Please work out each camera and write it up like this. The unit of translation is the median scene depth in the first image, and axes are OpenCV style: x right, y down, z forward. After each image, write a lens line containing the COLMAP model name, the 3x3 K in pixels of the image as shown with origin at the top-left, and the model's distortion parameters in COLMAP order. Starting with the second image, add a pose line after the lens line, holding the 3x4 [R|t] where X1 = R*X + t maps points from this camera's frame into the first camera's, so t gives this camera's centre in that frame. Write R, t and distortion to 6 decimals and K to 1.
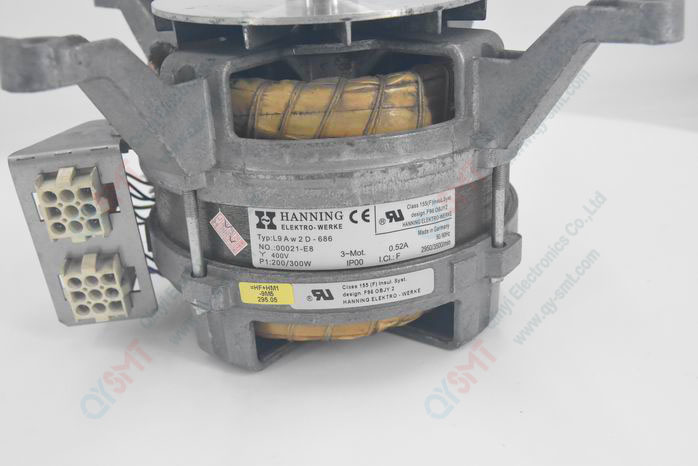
lens RADIAL K [[893.7, 0, 349.0], [0, 893.7, 233.0], [0, 0, 1]] dist [0.087941, 0.003598]
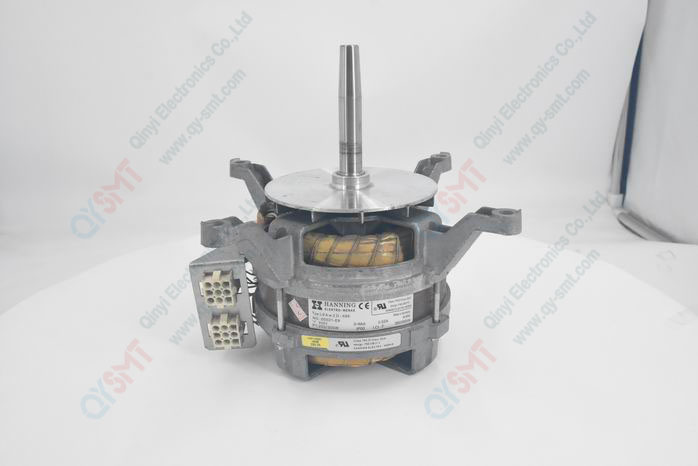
lens RADIAL K [[663.8, 0, 349.0], [0, 663.8, 233.0], [0, 0, 1]] dist [-0.000020, 0.000150]
pose [[0.998257, 0.048399, -0.033775, 0.019996], [-0.050352, 0.996951, -0.059604, -0.087819], [0.030787, 0.061201, 0.997651, -0.471824]]
